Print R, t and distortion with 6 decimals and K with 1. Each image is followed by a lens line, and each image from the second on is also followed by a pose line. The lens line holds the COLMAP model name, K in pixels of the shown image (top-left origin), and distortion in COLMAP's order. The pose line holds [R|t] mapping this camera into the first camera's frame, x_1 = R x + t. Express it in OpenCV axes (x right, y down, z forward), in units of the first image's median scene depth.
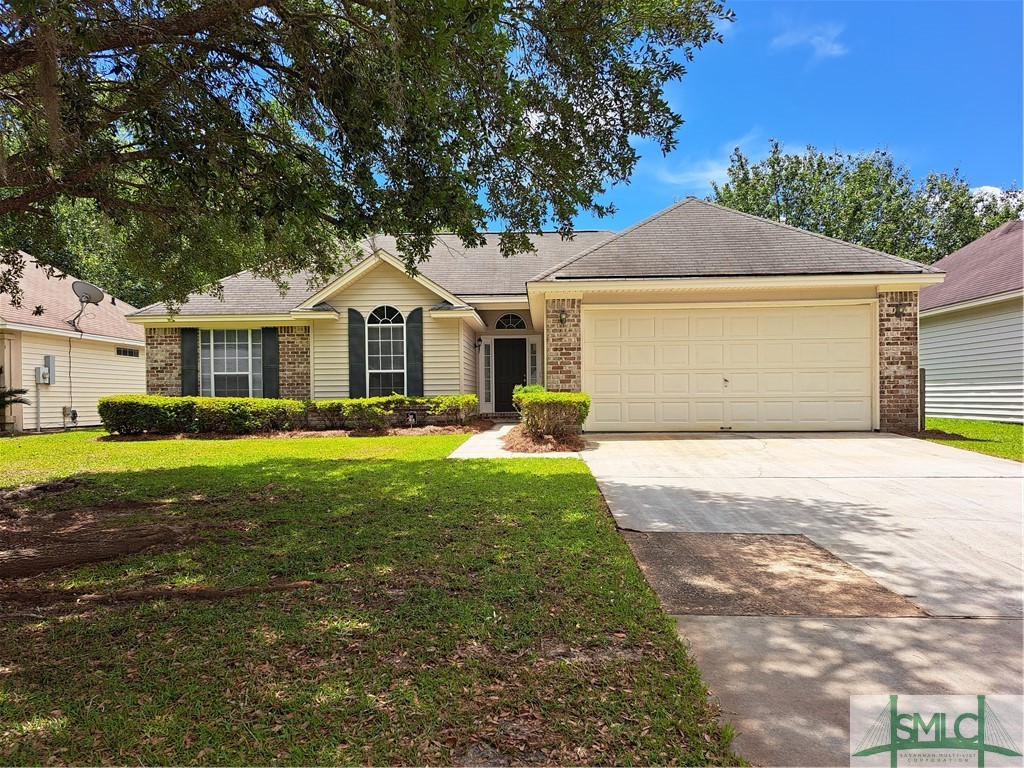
lens RADIAL K [[726.9, 0, 497.7], [0, 726.9, 384.1], [0, 0, 1]] dist [0.066736, -0.003198]
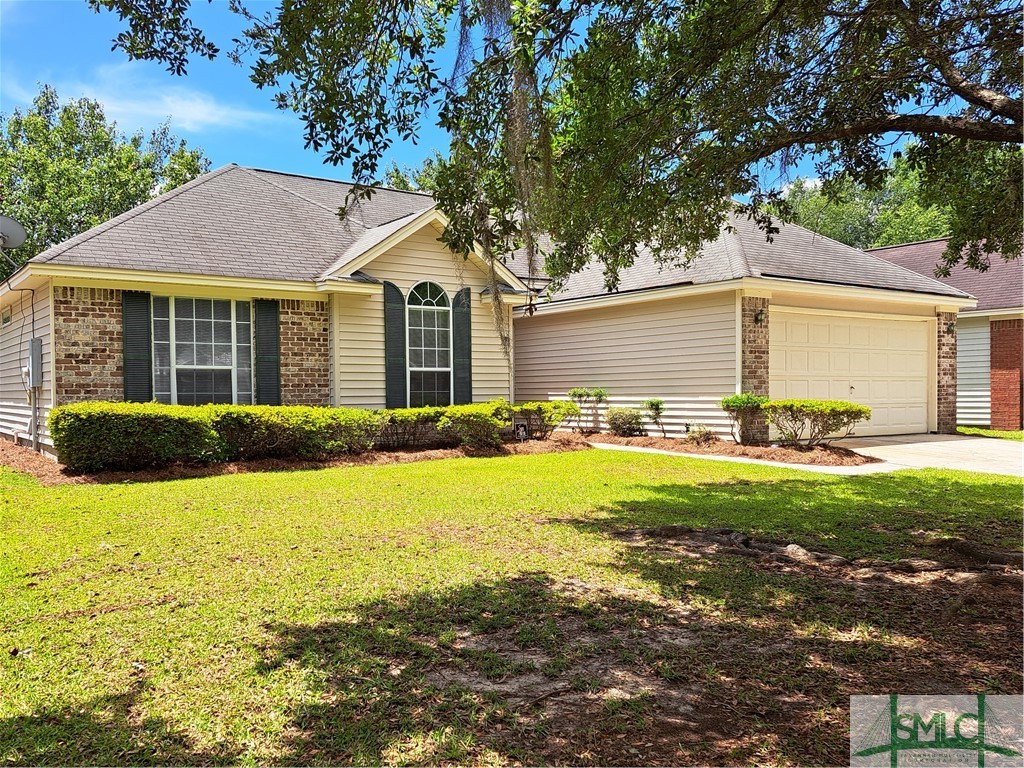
lens RADIAL K [[900.3, 0, 491.9], [0, 900.3, 379.6], [0, 0, 1]] dist [0.107903, -0.181065]
pose [[0.791557, 0.012940, 0.610959, -0.669537], [-0.010990, 0.999916, -0.006940, -0.001331], [-0.610997, -0.001221, 0.791632, 0.226684]]
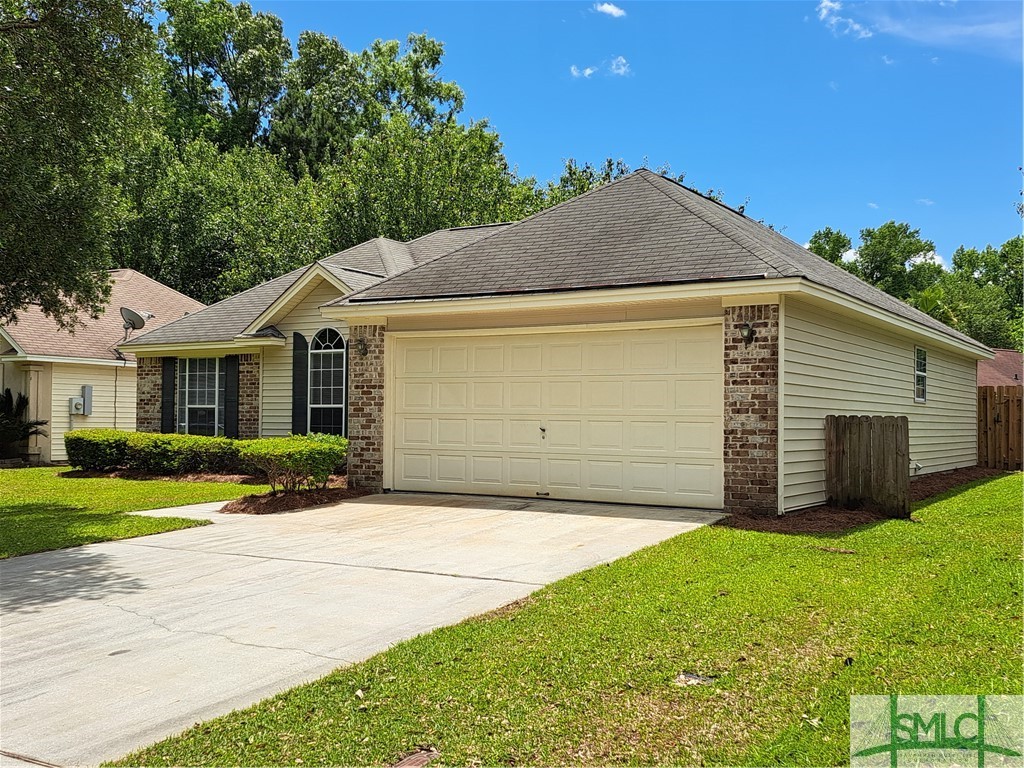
lens RADIAL K [[1055.8, 0, 477.2], [0, 1055.8, 360.2], [0, 0, 1]] dist [0.157738, -0.003657]
pose [[0.869694, -0.010080, -0.493489, 0.601922], [-0.009077, 0.999296, -0.036408, -0.027649], [0.493508, 0.036143, 0.868990, 0.022366]]
